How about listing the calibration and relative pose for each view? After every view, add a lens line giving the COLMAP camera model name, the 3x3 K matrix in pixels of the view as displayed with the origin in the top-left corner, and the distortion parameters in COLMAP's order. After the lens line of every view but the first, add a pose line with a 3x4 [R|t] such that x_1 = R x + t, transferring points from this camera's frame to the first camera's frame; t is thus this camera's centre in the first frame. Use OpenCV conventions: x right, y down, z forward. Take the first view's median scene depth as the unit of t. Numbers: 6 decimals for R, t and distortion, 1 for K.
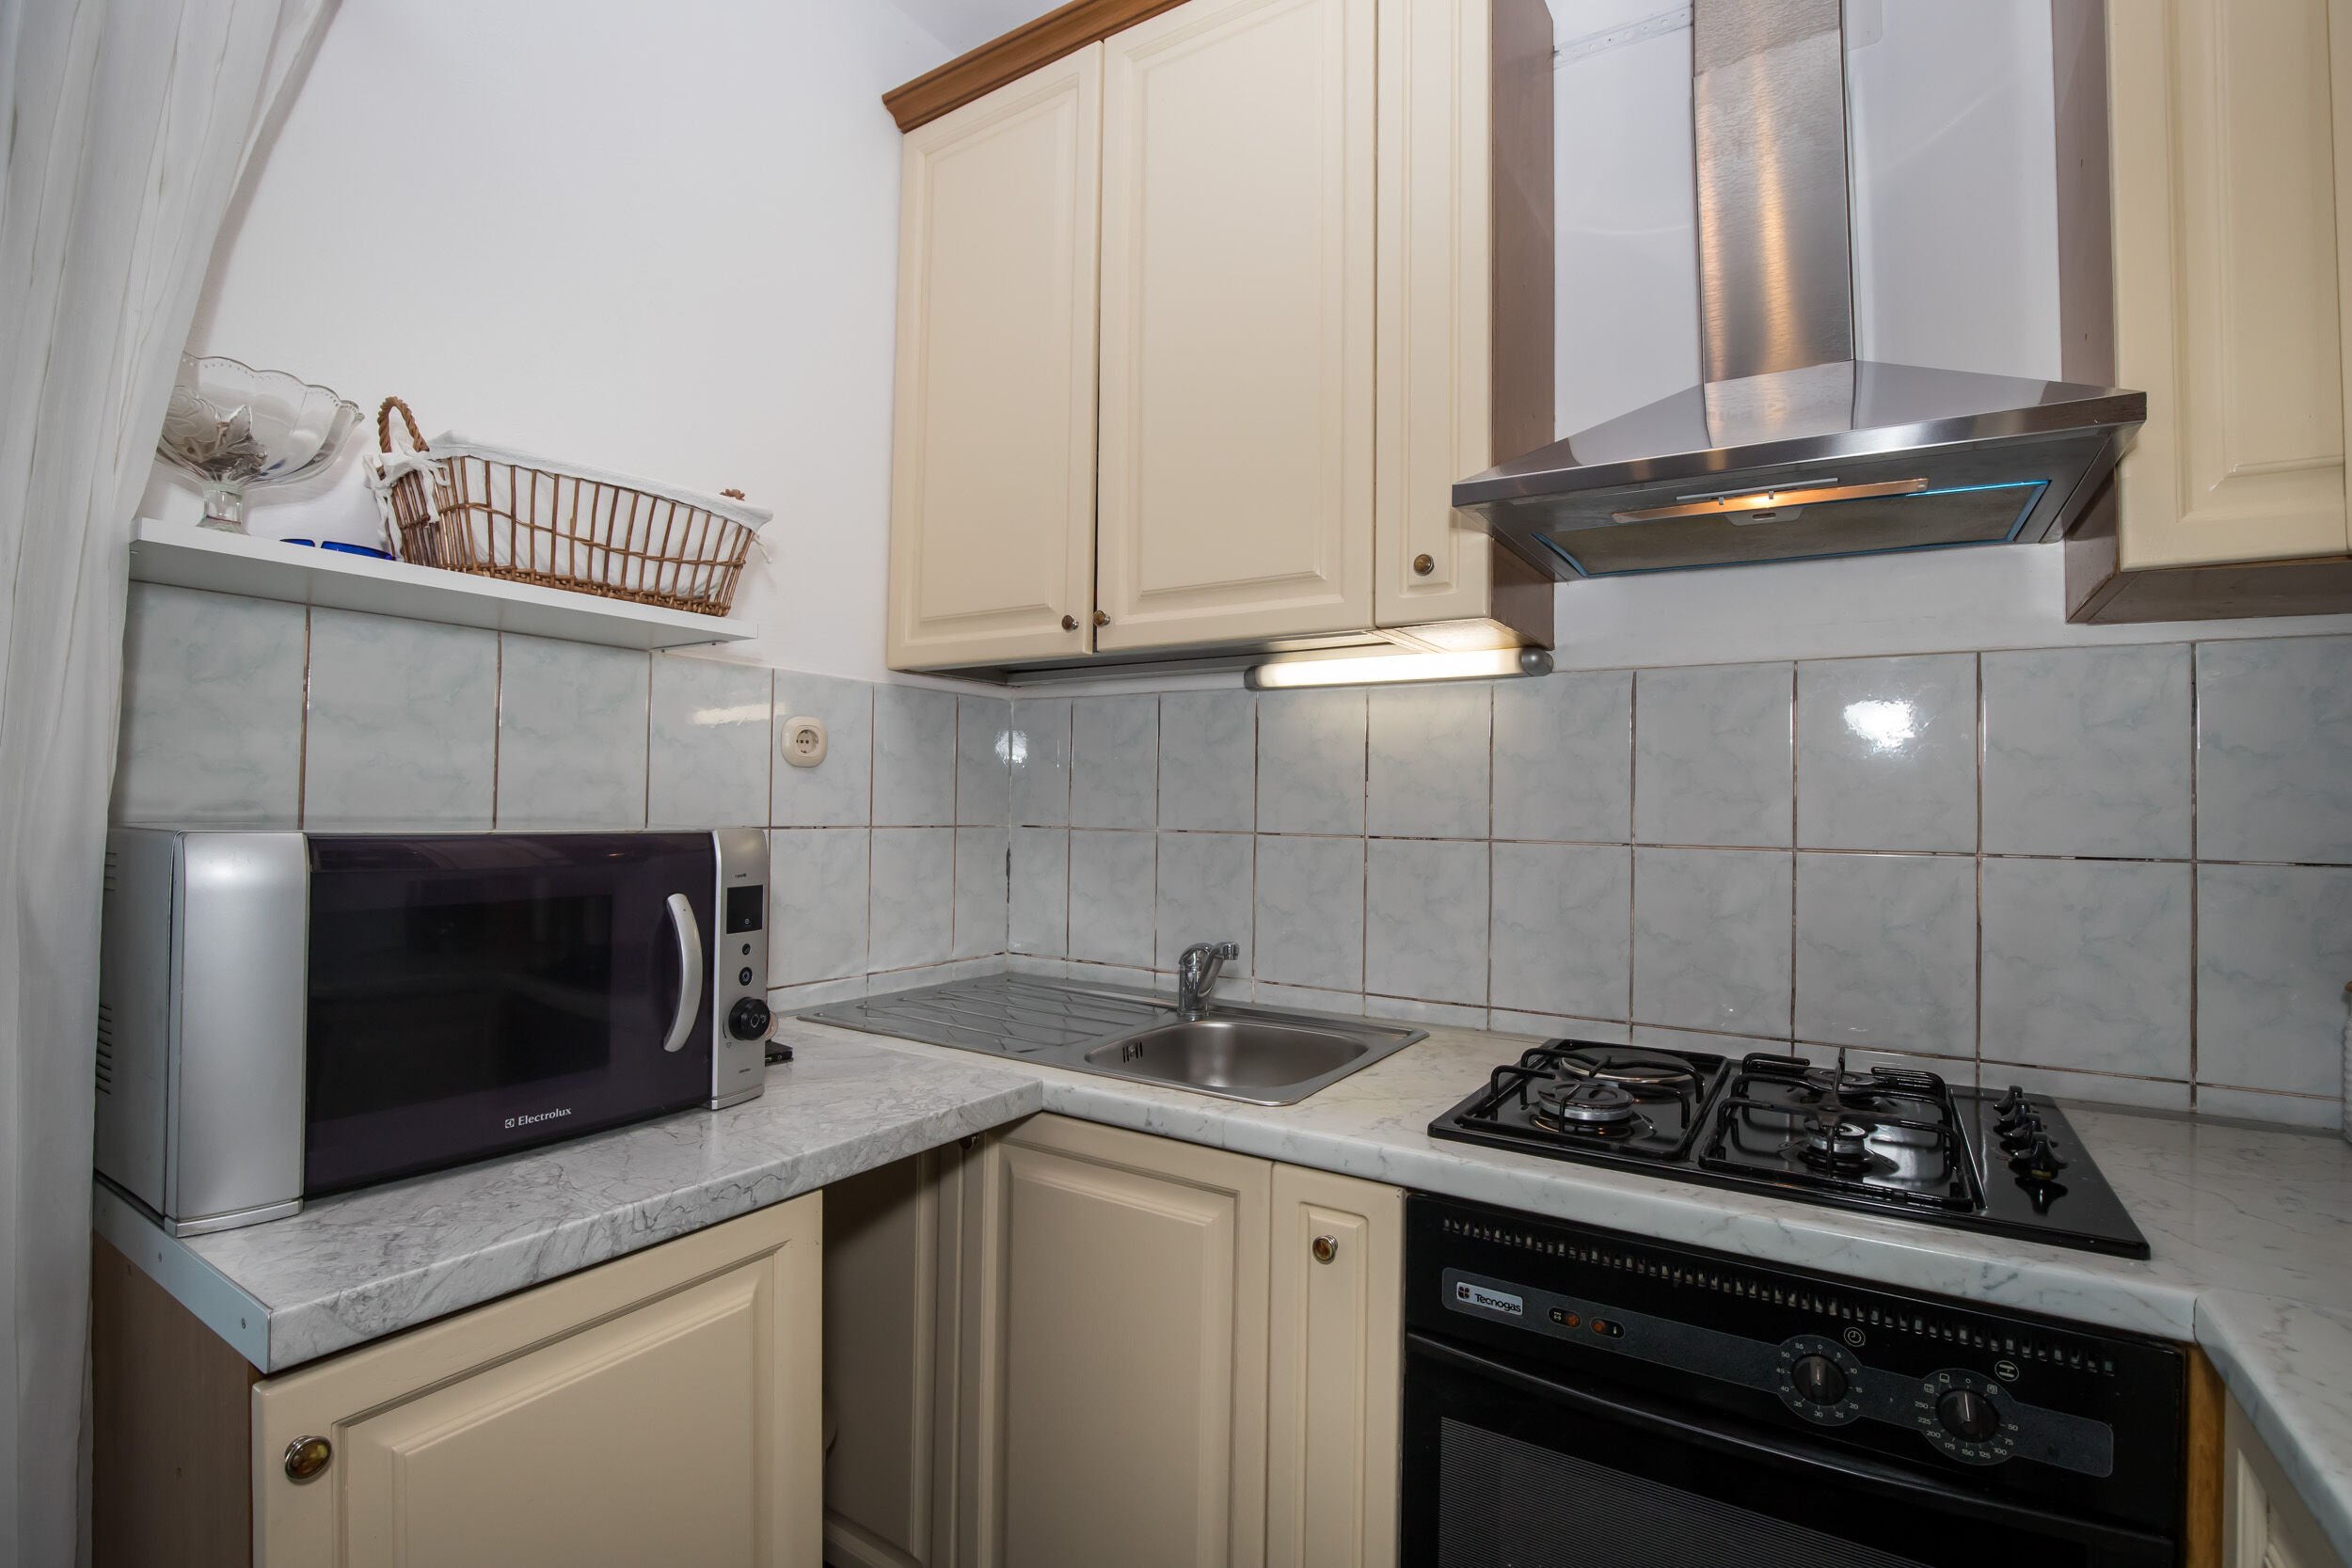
lens RADIAL K [[1074.5, 0, 1185.9], [0, 1074.5, 784.5], [0, 0, 1]] dist [-0.027034, 0.000416]
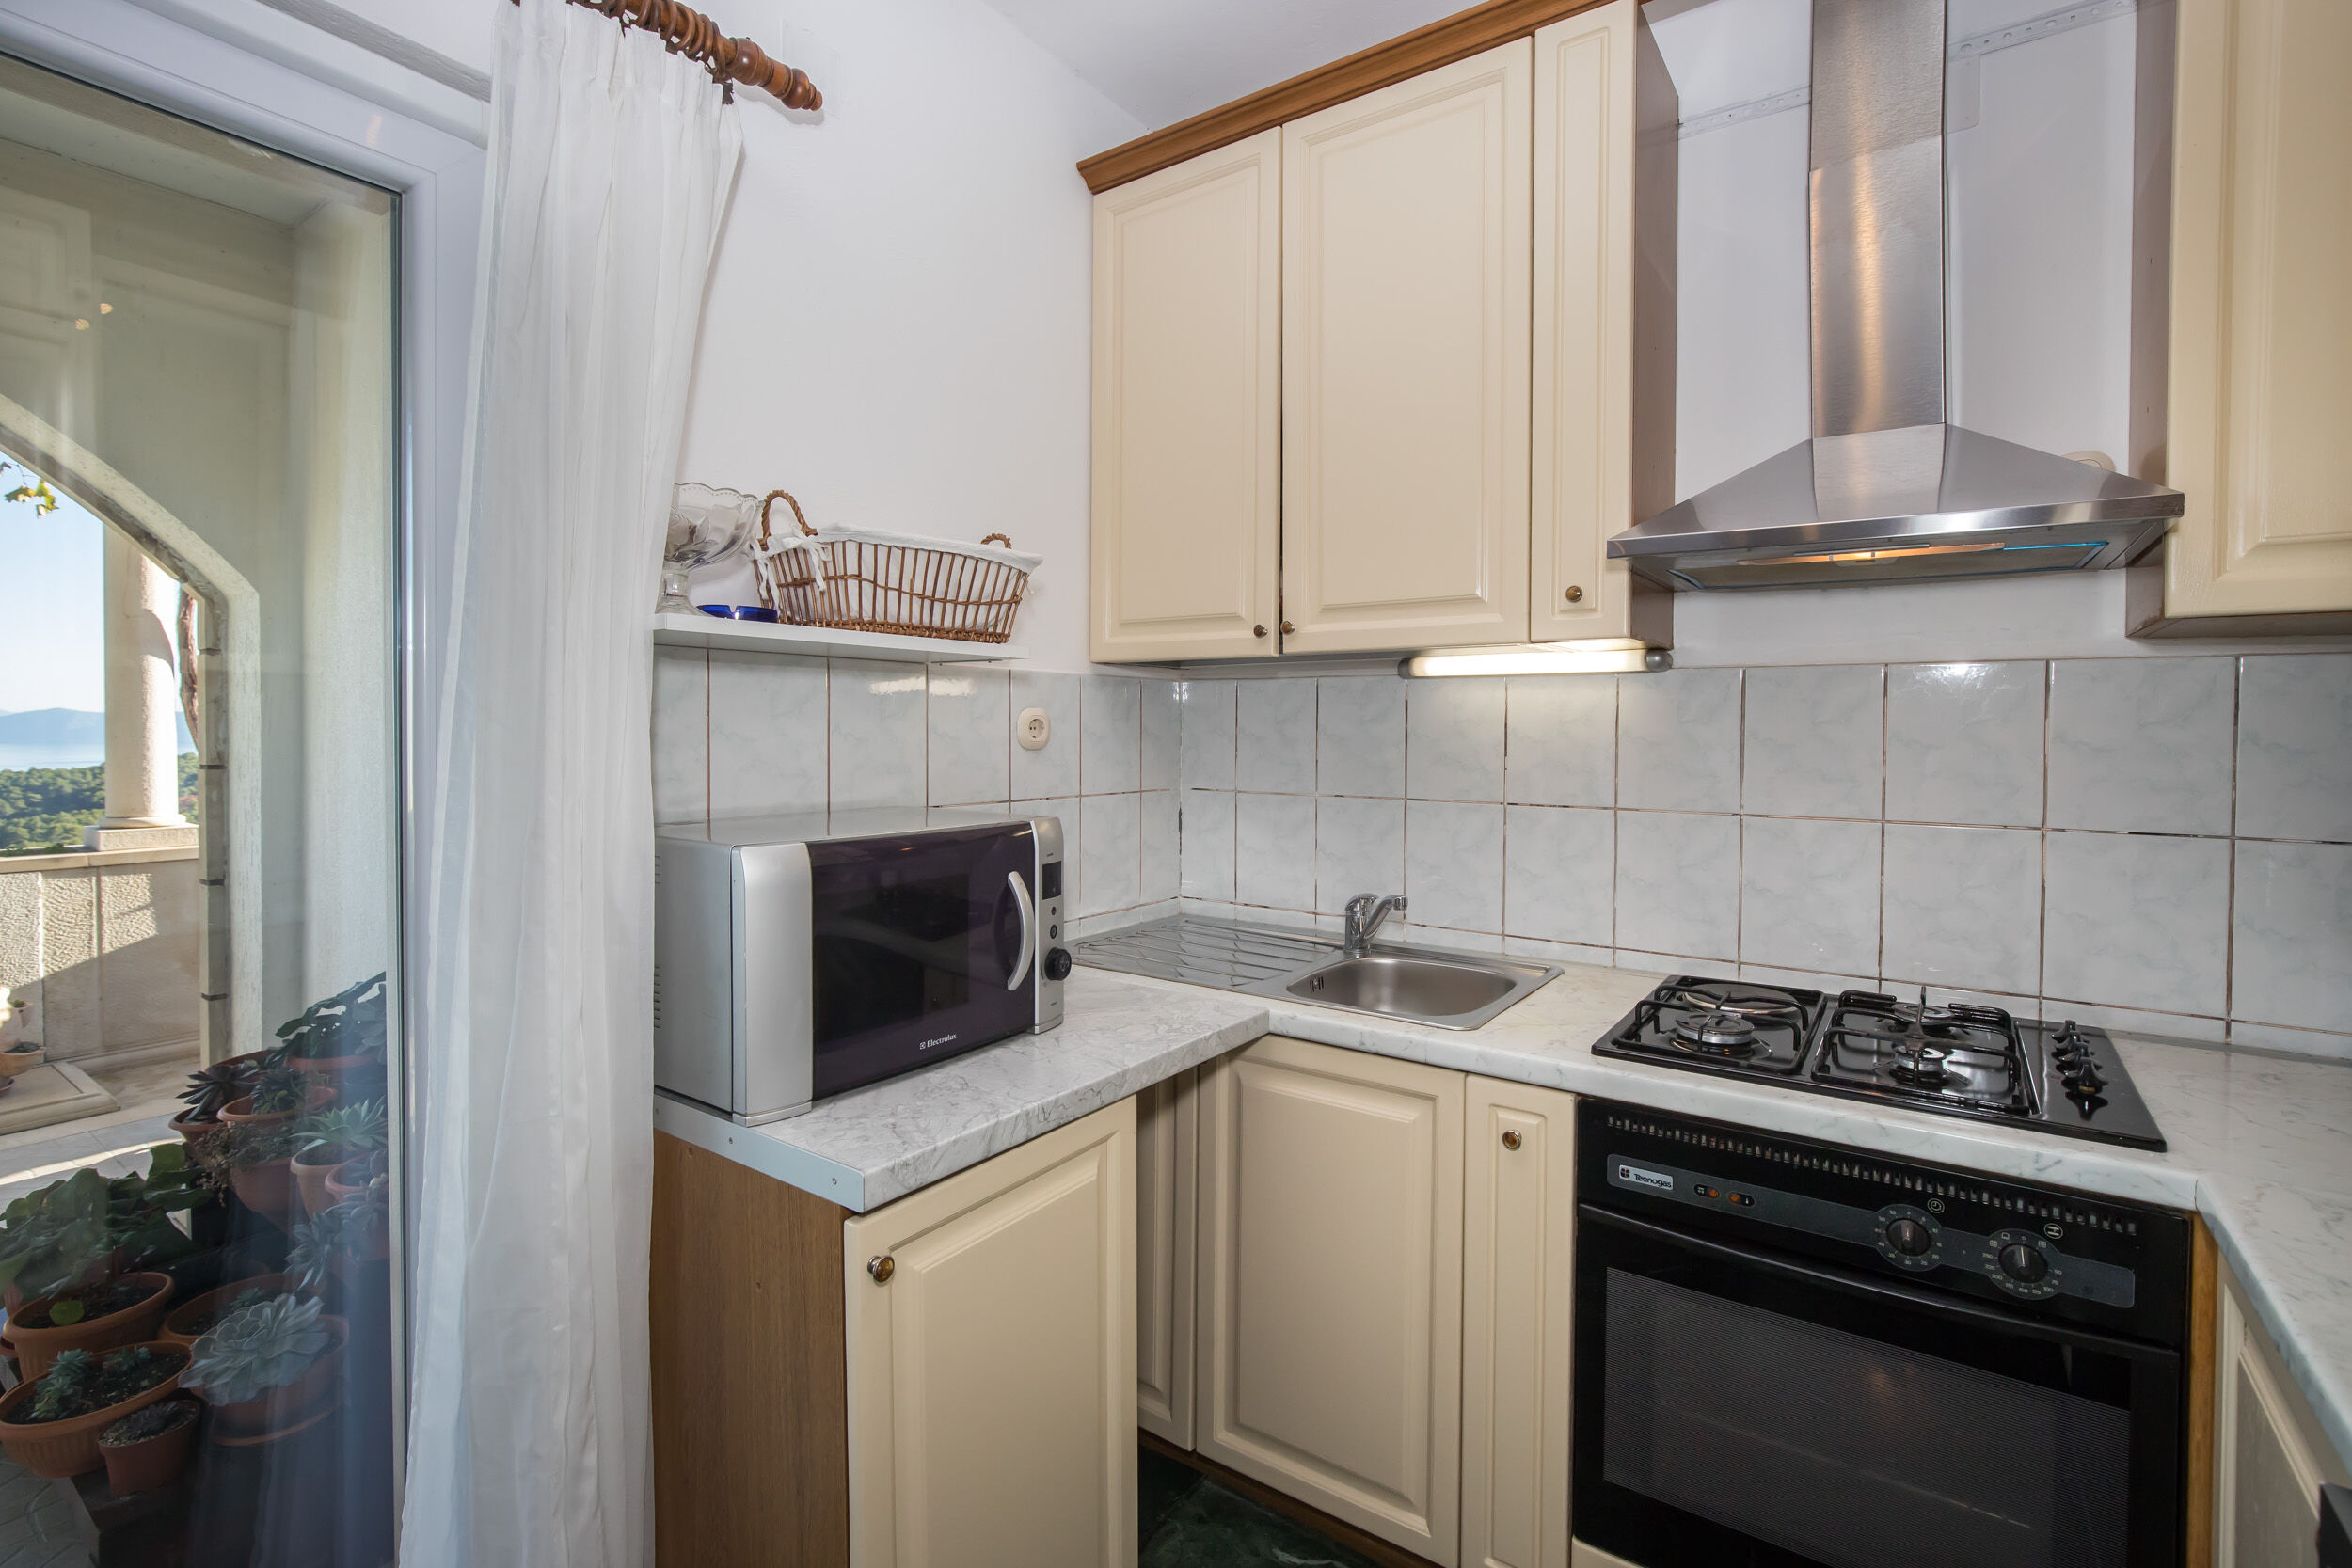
lens RADIAL K [[1071.1, 0, 1182.9], [0, 1071.1, 747.4], [0, 0, 1]] dist [-0.006194, 0.000301]
pose [[0.998778, -0.009537, -0.048500, -0.187857], [0.011501, 0.999118, 0.040376, -0.094716], [0.048073, -0.040884, 0.998007, -0.281711]]
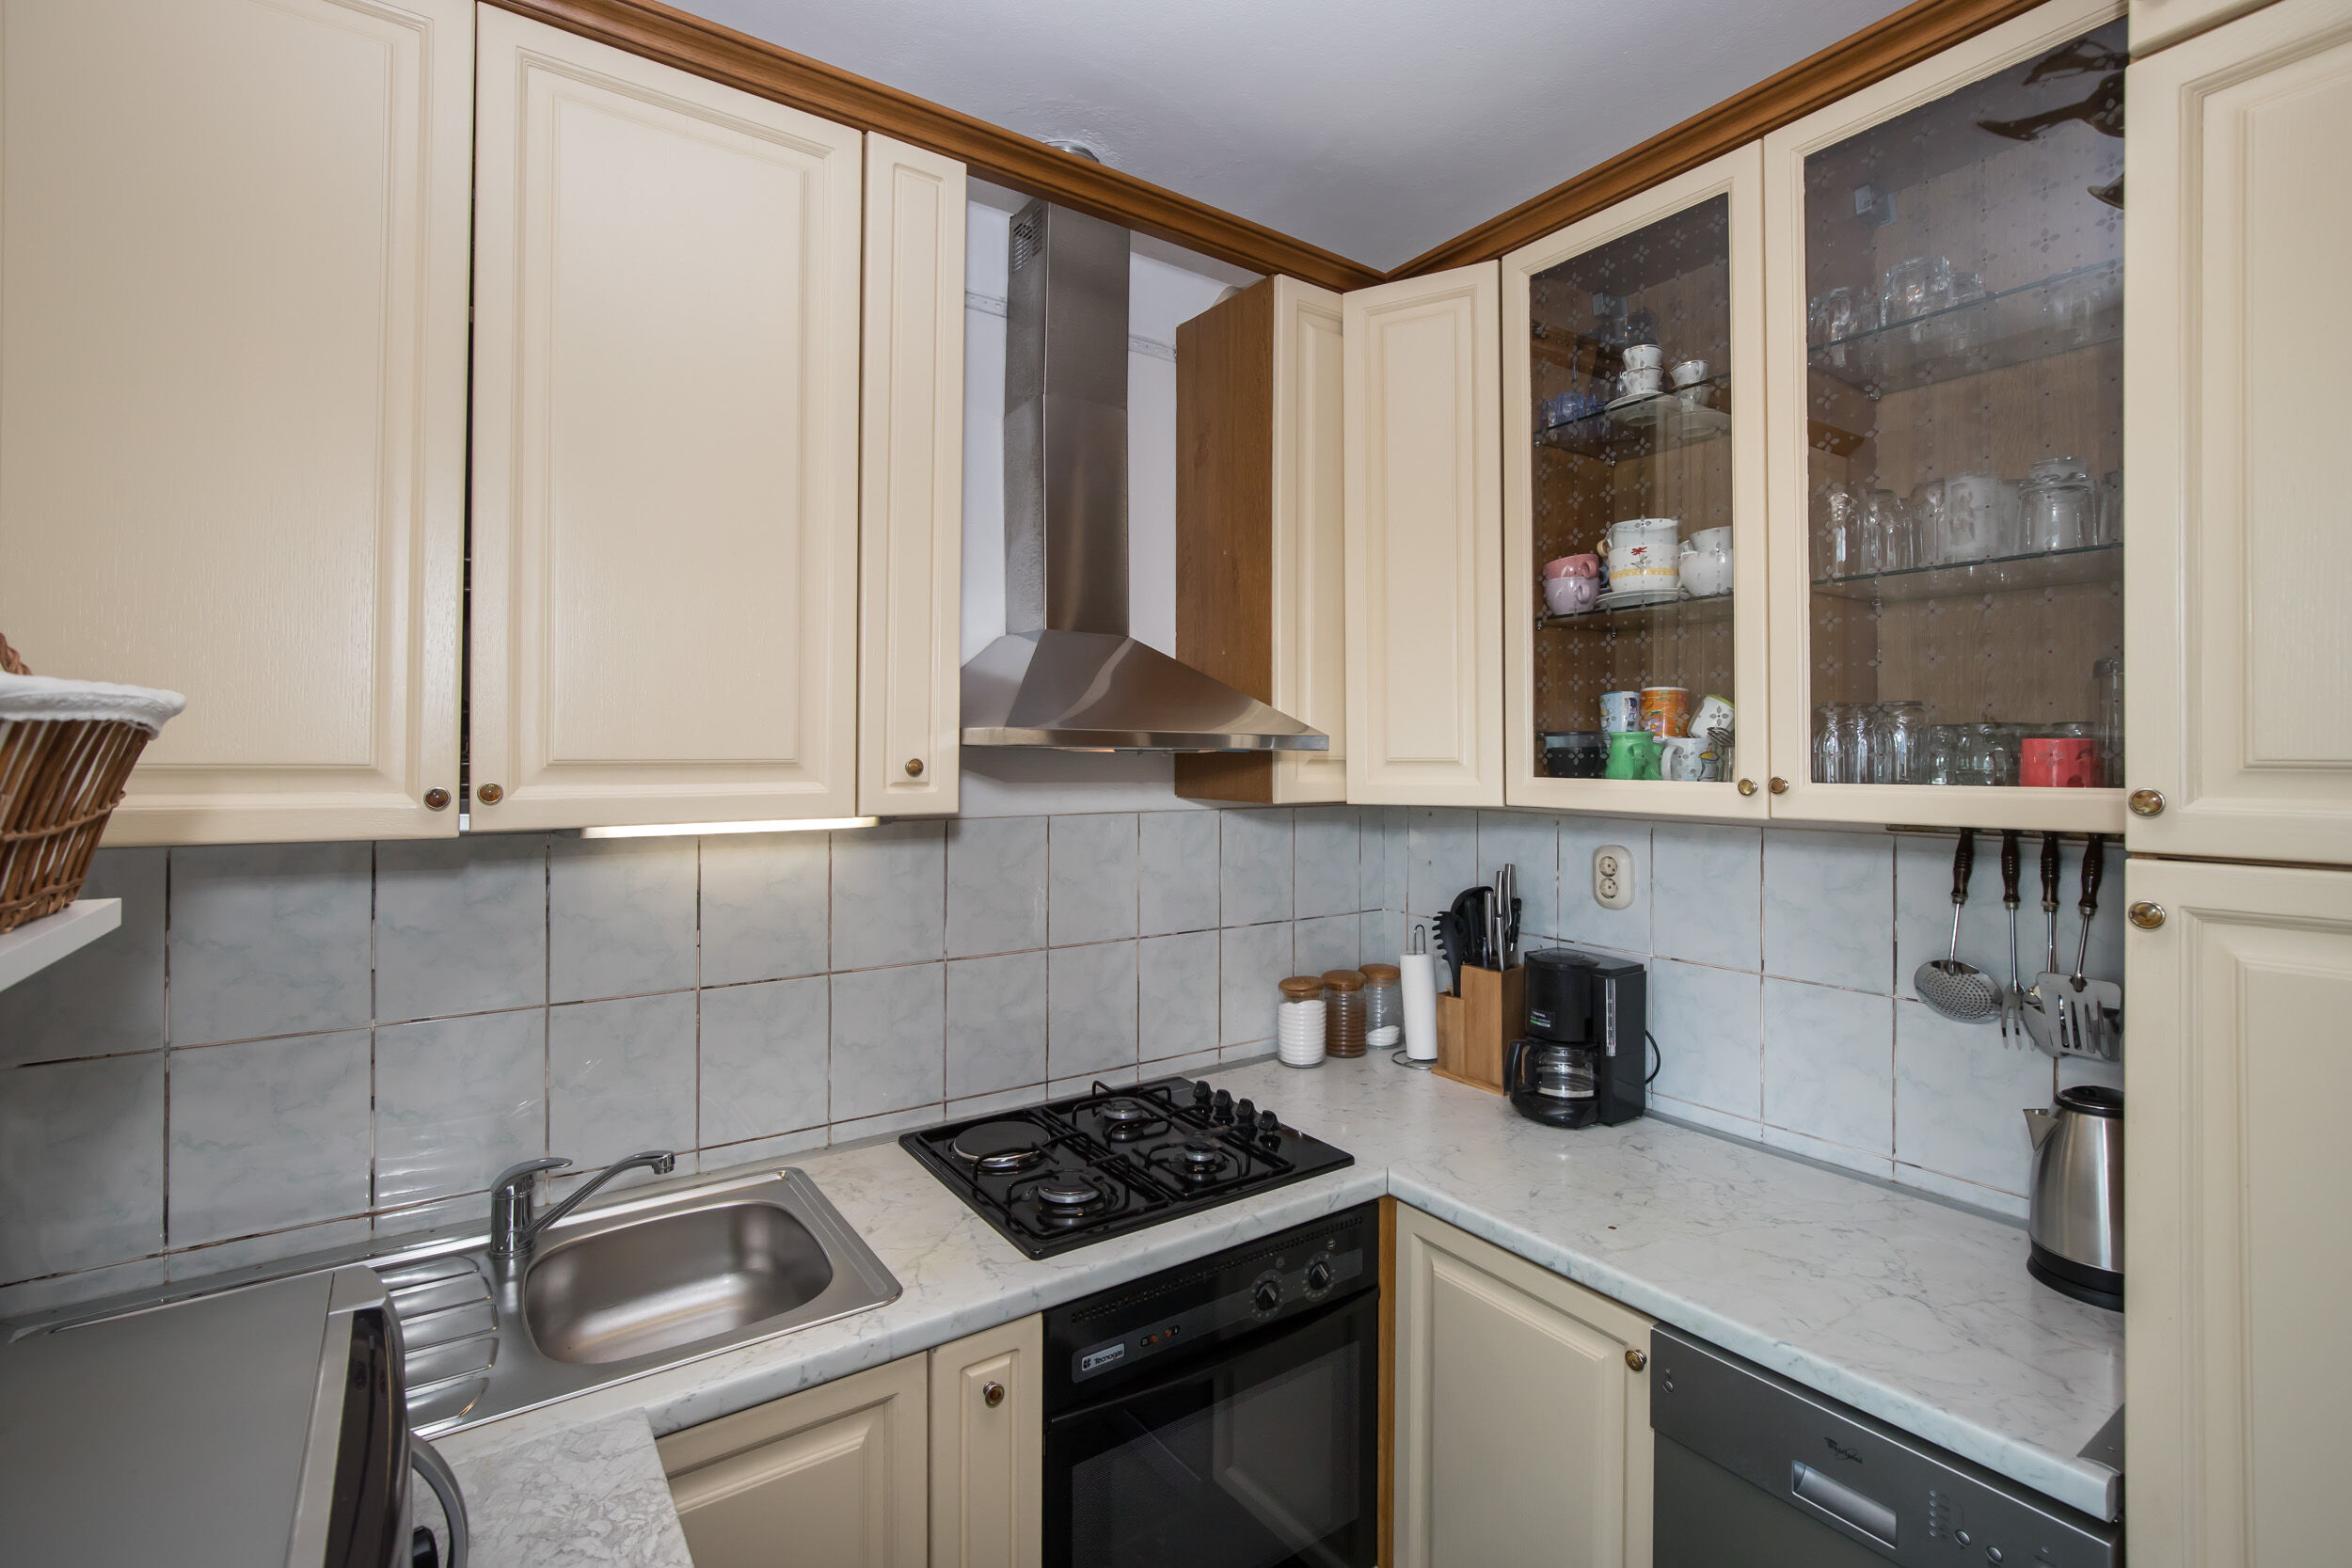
lens RADIAL K [[1071.1, 0, 1182.9], [0, 1071.1, 747.4], [0, 0, 1]] dist [-0.006194, 0.000301]
pose [[0.385700, -0.013433, 0.922527, -0.801796], [-0.016418, 0.999636, 0.021420, -0.286105], [-0.922478, -0.023407, 0.385339, 0.337647]]
